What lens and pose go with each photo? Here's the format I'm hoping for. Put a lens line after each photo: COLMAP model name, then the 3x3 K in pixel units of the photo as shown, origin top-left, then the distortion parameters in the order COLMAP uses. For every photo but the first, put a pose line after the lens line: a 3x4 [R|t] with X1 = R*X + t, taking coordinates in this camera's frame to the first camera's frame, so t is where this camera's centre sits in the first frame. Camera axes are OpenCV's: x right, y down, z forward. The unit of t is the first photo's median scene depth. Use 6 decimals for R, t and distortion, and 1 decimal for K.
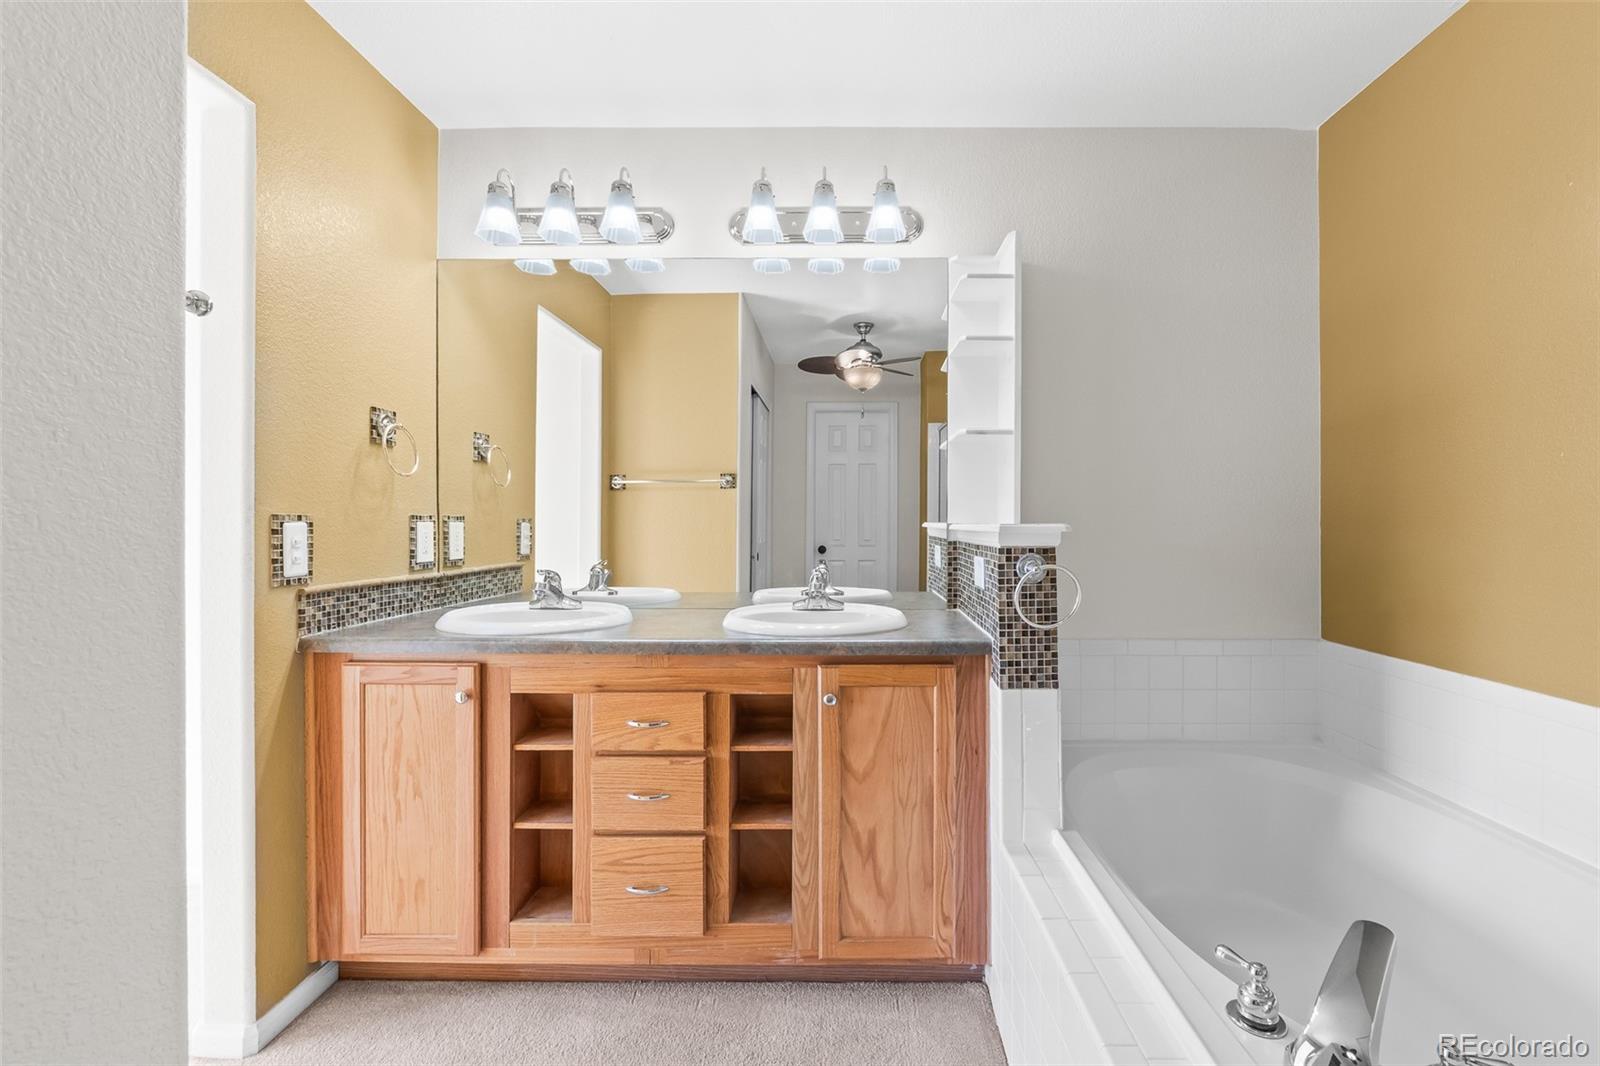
lens RADIAL K [[699.3, 0, 825.9], [0, 699.3, 510.8], [0, 0, 1]] dist [-0.000630, -0.000060]
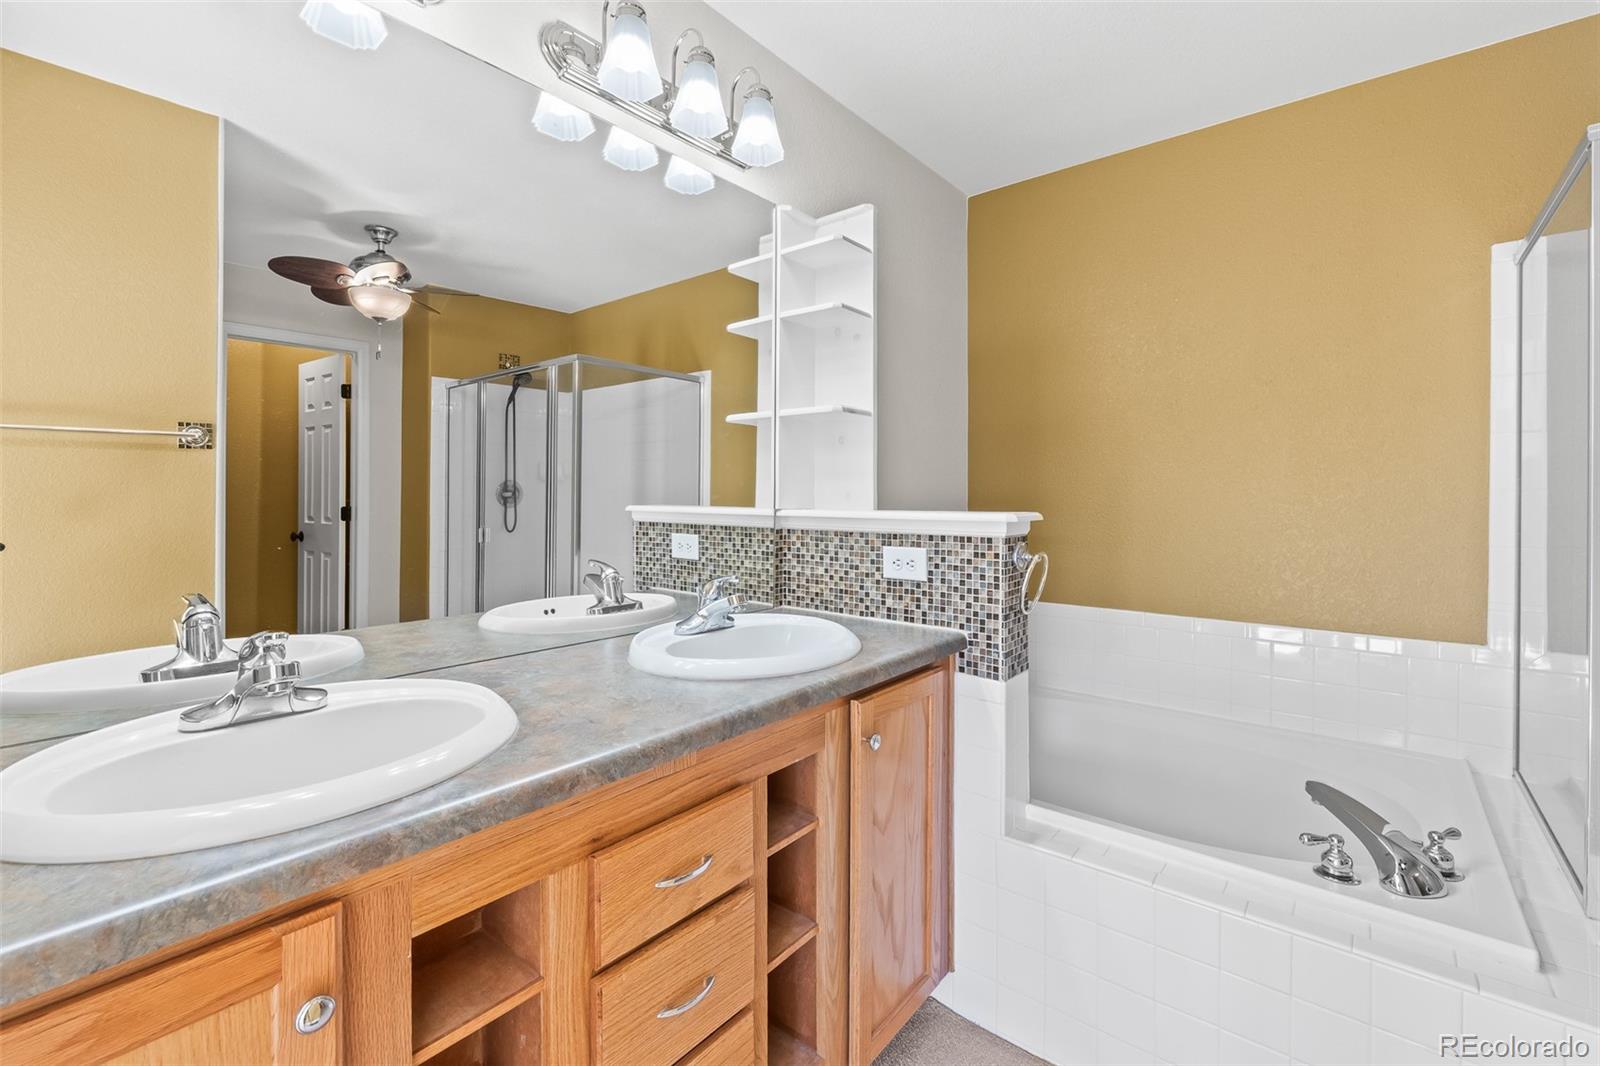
lens RADIAL K [[701.9, 0, 800.6], [0, 701.9, 496.5], [0, 0, 1]] dist [-0.001009, -0.000589]
pose [[0.619662, -0.005329, 0.784850, -0.626792], [-0.004803, 0.999932, 0.010582, -0.008495], [-0.784854, -0.010326, 0.619595, 0.558042]]
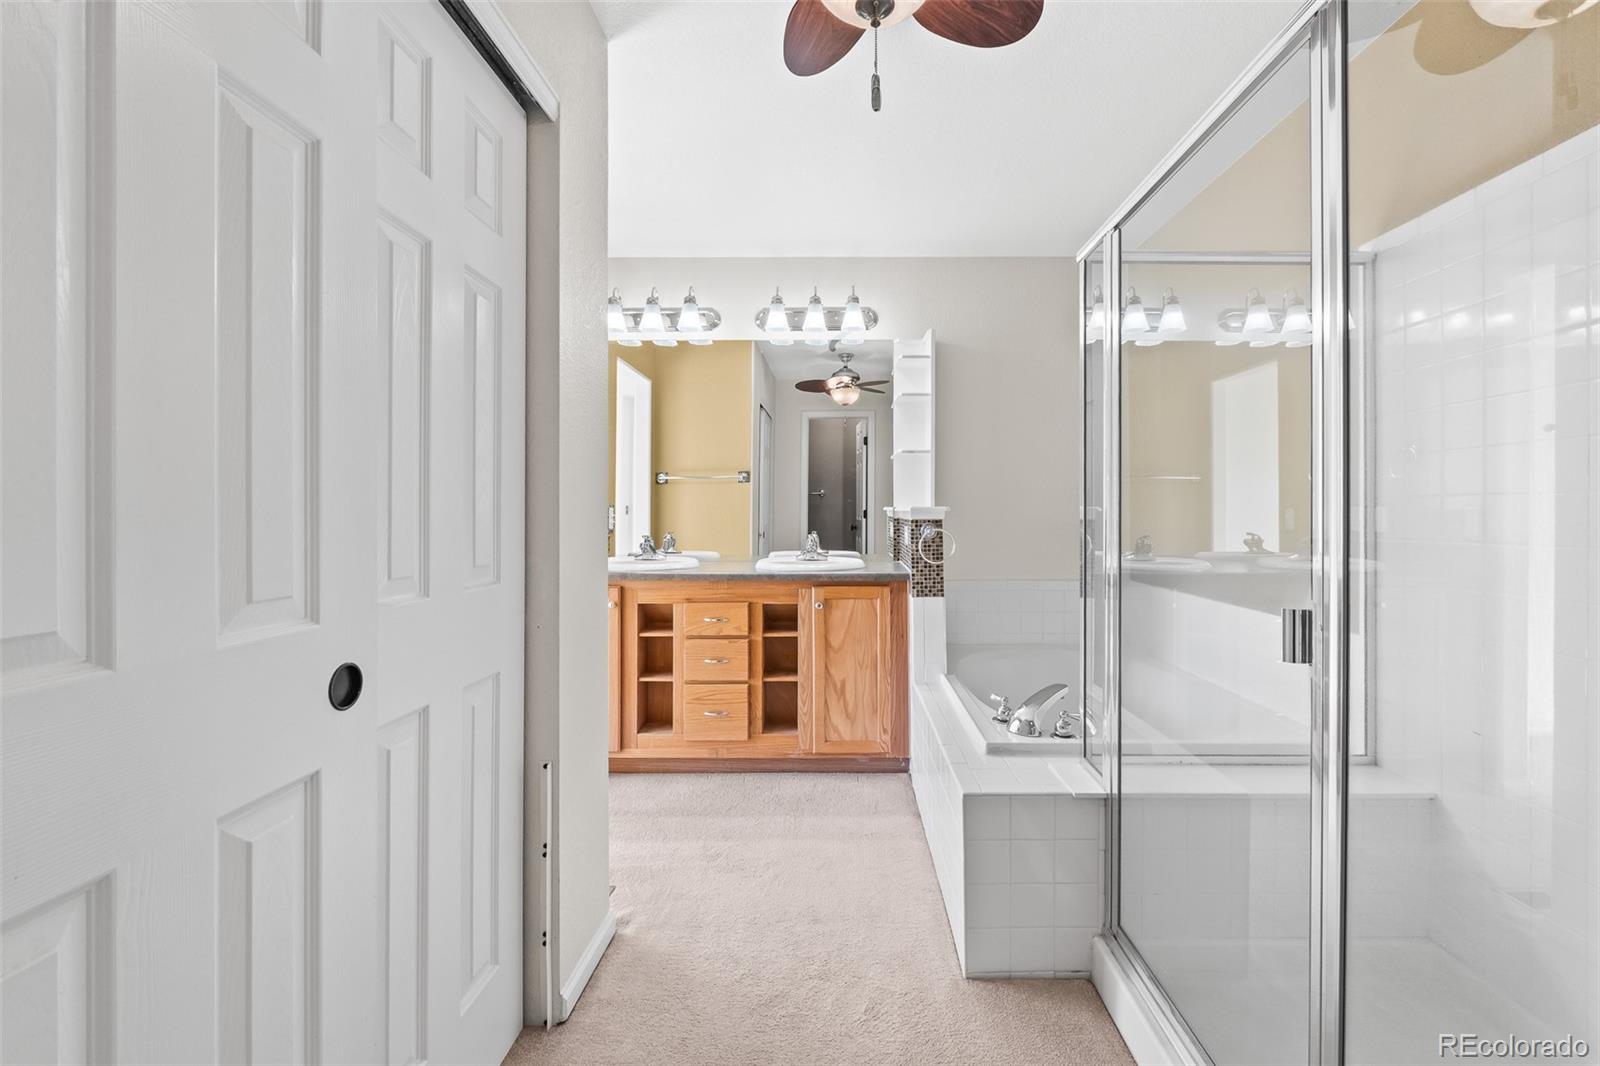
lens RADIAL K [[681.1, 0, 808.0], [0, 681.1, 520.0], [0, 0, 1]] dist [-0.003243, -0.000296]
pose [[0.999905, -0.001898, -0.013680, 0.001793], [0.002339, 0.999475, 0.032302, -0.004093], [0.013611, -0.032331, 0.999385, -0.692484]]
